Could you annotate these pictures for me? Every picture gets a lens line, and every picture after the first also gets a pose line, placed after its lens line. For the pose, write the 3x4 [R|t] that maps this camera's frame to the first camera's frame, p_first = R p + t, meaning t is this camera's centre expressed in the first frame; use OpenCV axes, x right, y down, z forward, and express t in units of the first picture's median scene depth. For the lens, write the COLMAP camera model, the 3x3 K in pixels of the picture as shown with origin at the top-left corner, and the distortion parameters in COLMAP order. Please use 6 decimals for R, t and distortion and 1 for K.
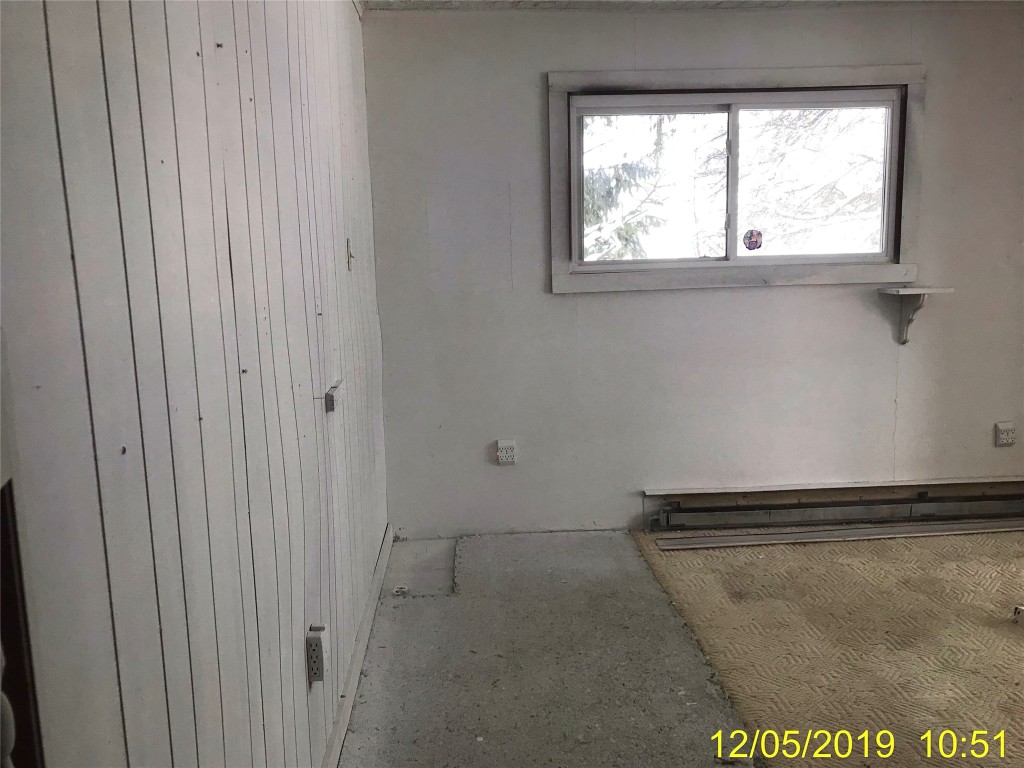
lens RADIAL K [[852.0, 0, 506.7], [0, 852.0, 364.6], [0, 0, 1]] dist [0.028113, -0.007245]
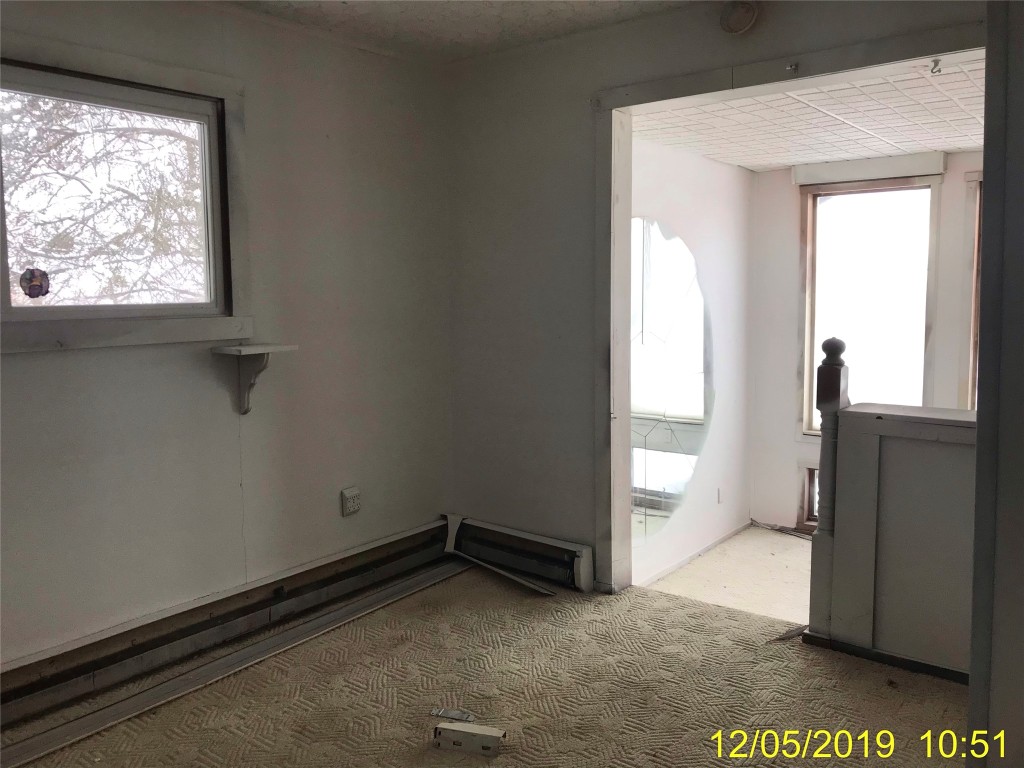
lens RADIAL K [[852.0, 0, 506.7], [0, 852.0, 364.6], [0, 0, 1]] dist [0.028113, -0.007245]
pose [[0.670599, -0.051613, 0.740023, 0.029022], [0.088942, 0.995975, -0.011134, -0.039812], [-0.736469, 0.073285, 0.672490, 0.265201]]
